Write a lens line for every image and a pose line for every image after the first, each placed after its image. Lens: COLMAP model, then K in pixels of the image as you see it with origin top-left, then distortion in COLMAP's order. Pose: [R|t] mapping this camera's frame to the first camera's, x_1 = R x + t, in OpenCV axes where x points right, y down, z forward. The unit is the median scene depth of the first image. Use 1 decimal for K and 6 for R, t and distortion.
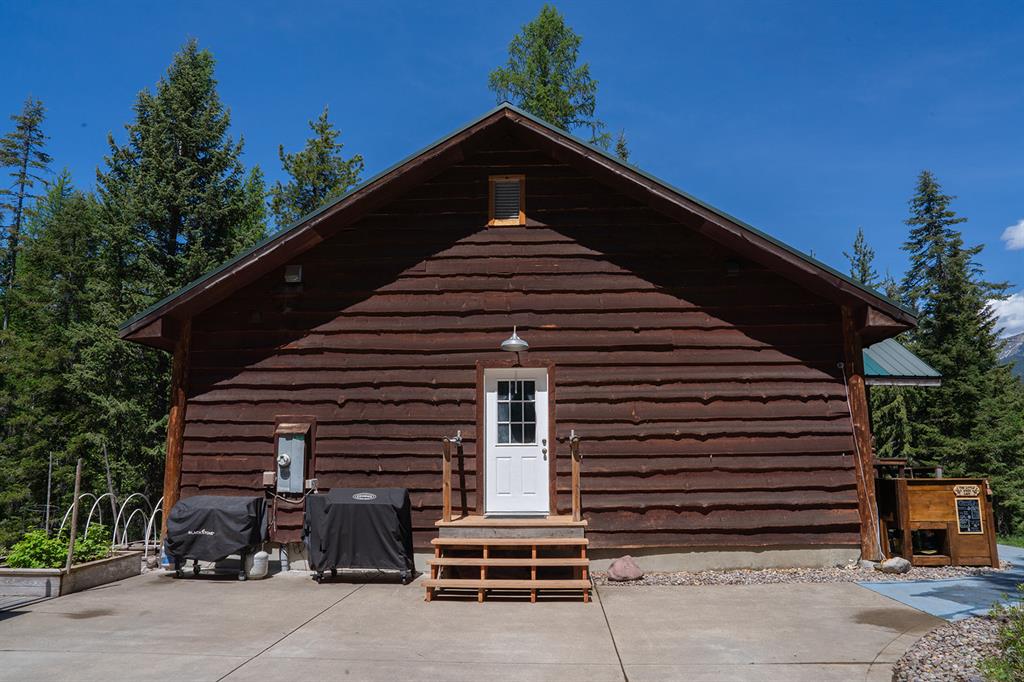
lens RADIAL K [[705.6, 0, 512.0], [0, 705.6, 341.0], [0, 0, 1]] dist [-0.107366, 0.085279]
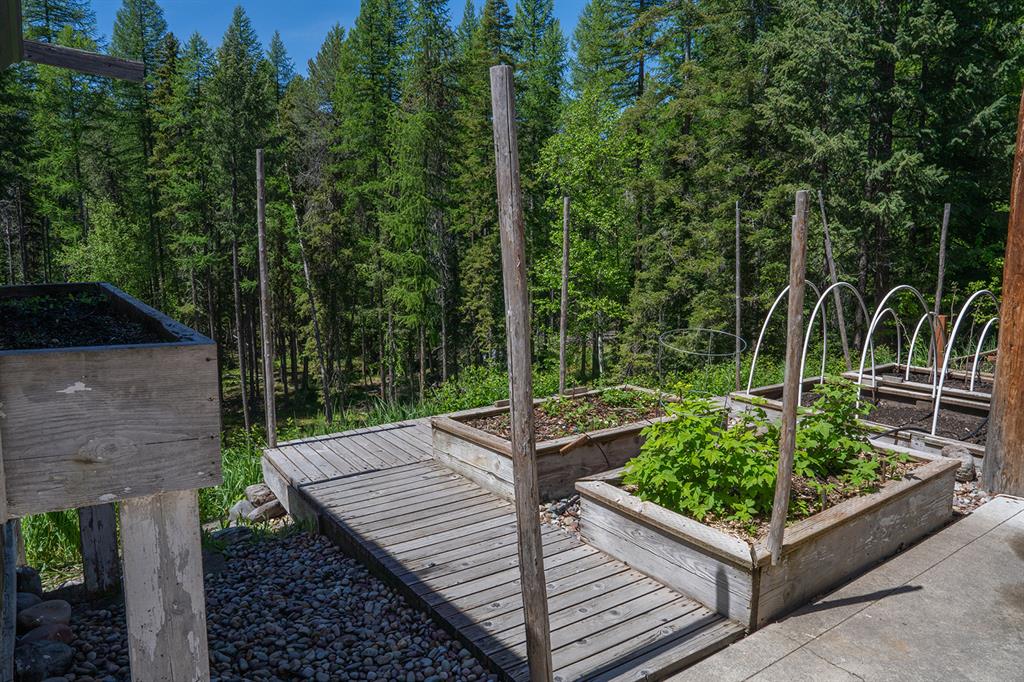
lens RADIAL K [[705.6, 0, 512.0], [0, 705.6, 341.0], [0, 0, 1]] dist [-0.107366, 0.085279]
pose [[0.609652, 0.126565, -0.782500, -0.200564], [0.139854, 0.954510, 0.263348, 0.058697], [0.780234, -0.269986, 0.564218, 0.309565]]
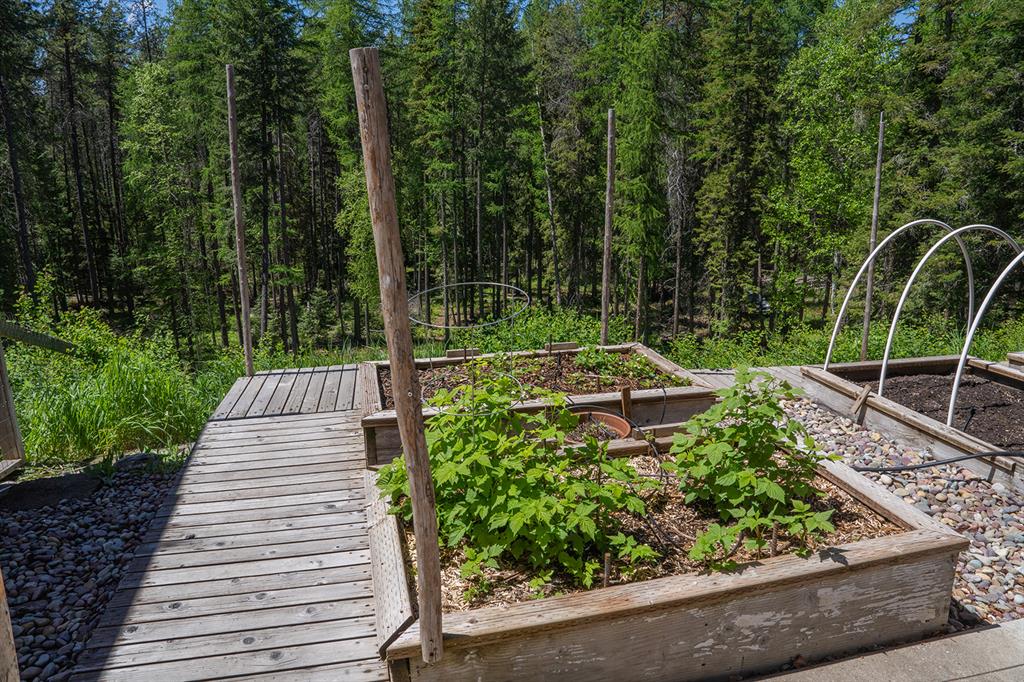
lens RADIAL K [[688.0, 0, 512.0], [0, 688.0, 341.0], [0, 0, 1]] dist [-0.110525, 0.076429]
pose [[0.269037, 0.249101, -0.930359, -0.197996], [0.178316, 0.936392, 0.302281, 0.080968], [0.946479, -0.247223, 0.207505, 0.412524]]
